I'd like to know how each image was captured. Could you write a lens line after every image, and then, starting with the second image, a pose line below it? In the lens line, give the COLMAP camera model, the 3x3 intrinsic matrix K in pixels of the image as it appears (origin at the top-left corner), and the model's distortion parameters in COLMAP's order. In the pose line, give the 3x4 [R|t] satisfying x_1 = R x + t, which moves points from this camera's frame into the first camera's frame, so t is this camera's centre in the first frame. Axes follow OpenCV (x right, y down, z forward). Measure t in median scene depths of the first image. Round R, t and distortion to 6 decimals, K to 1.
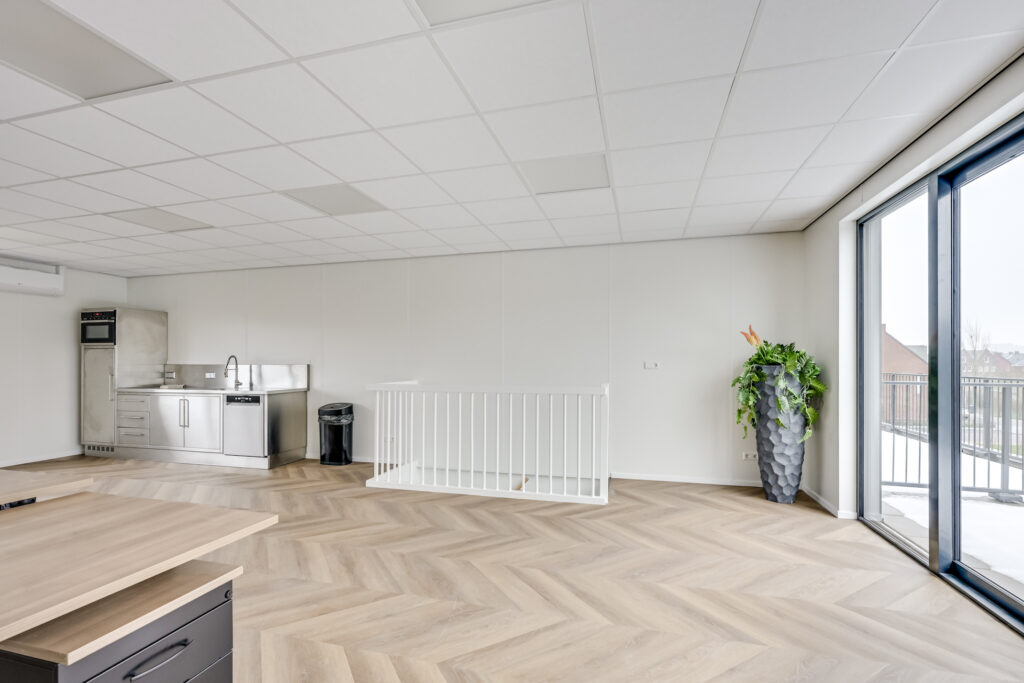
lens RADIAL K [[467.1, 0, 513.1], [0, 467.1, 358.9], [0, 0, 1]] dist [0.000246, -0.000038]
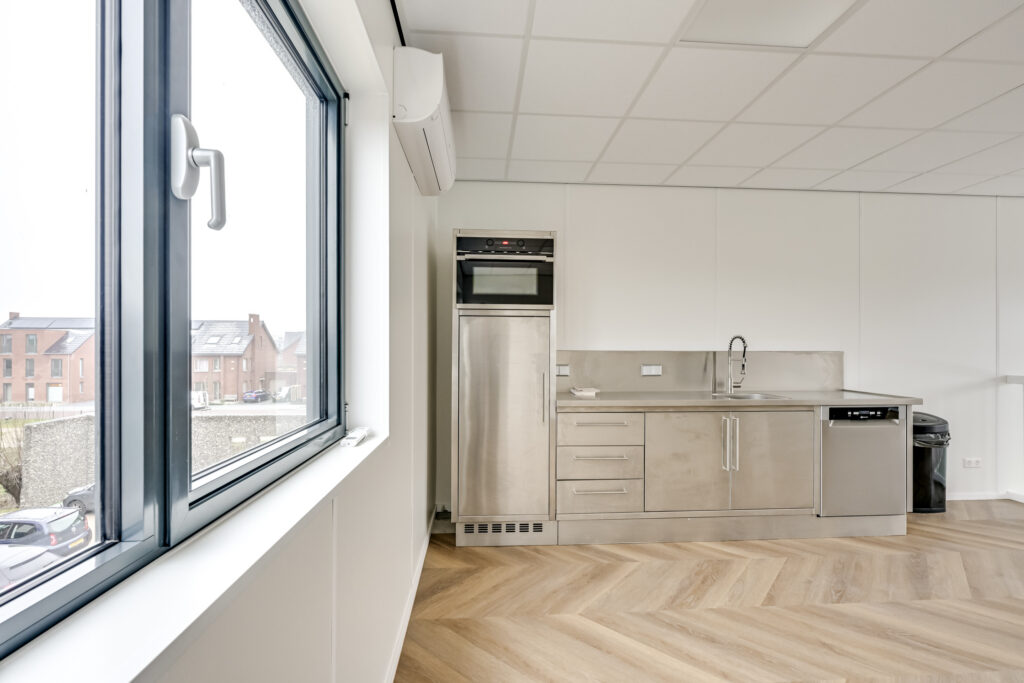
lens RADIAL K [[468.2, 0, 515.2], [0, 468.2, 348.1], [0, 0, 1]] dist [0.000632, 0.000174]
pose [[0.942061, 0.004293, 0.335415, -1.115531], [-0.007241, 0.999945, 0.007538, 0.006637], [-0.335364, -0.009530, 0.942040, 0.597198]]
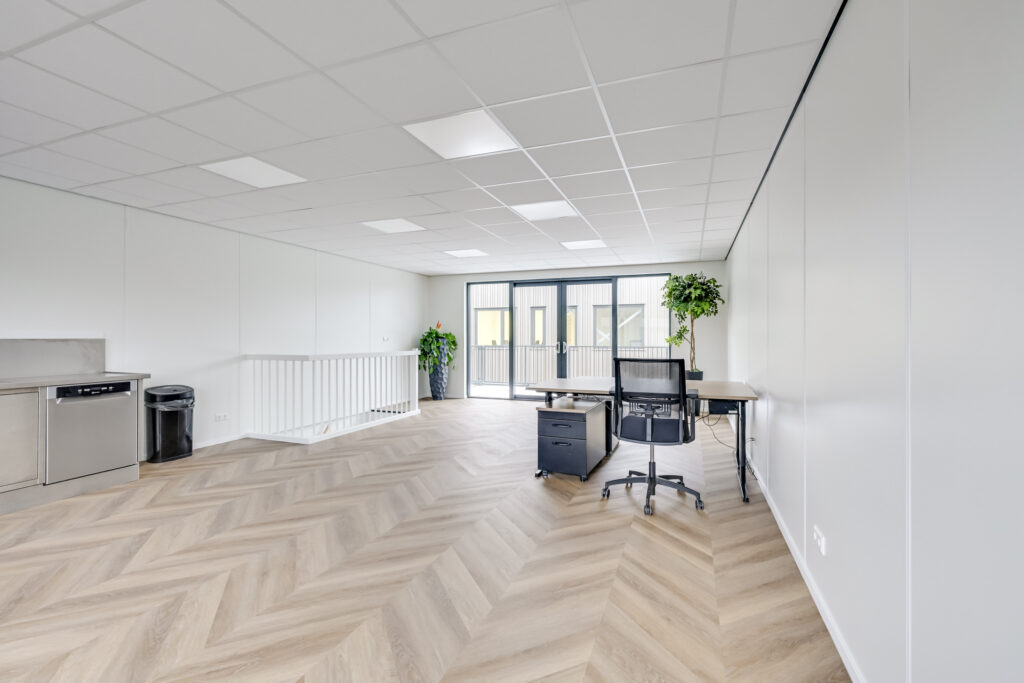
lens RADIAL K [[456.4, 0, 514.6], [0, 456.4, 337.5], [0, 0, 1]] dist [0.000984, 0.000073]
pose [[0.093116, 0.001498, 0.995654, -1.140208], [-0.012046, 0.999927, -0.000378, 0.003251], [-0.995582, -0.011959, 0.093128, 0.326679]]
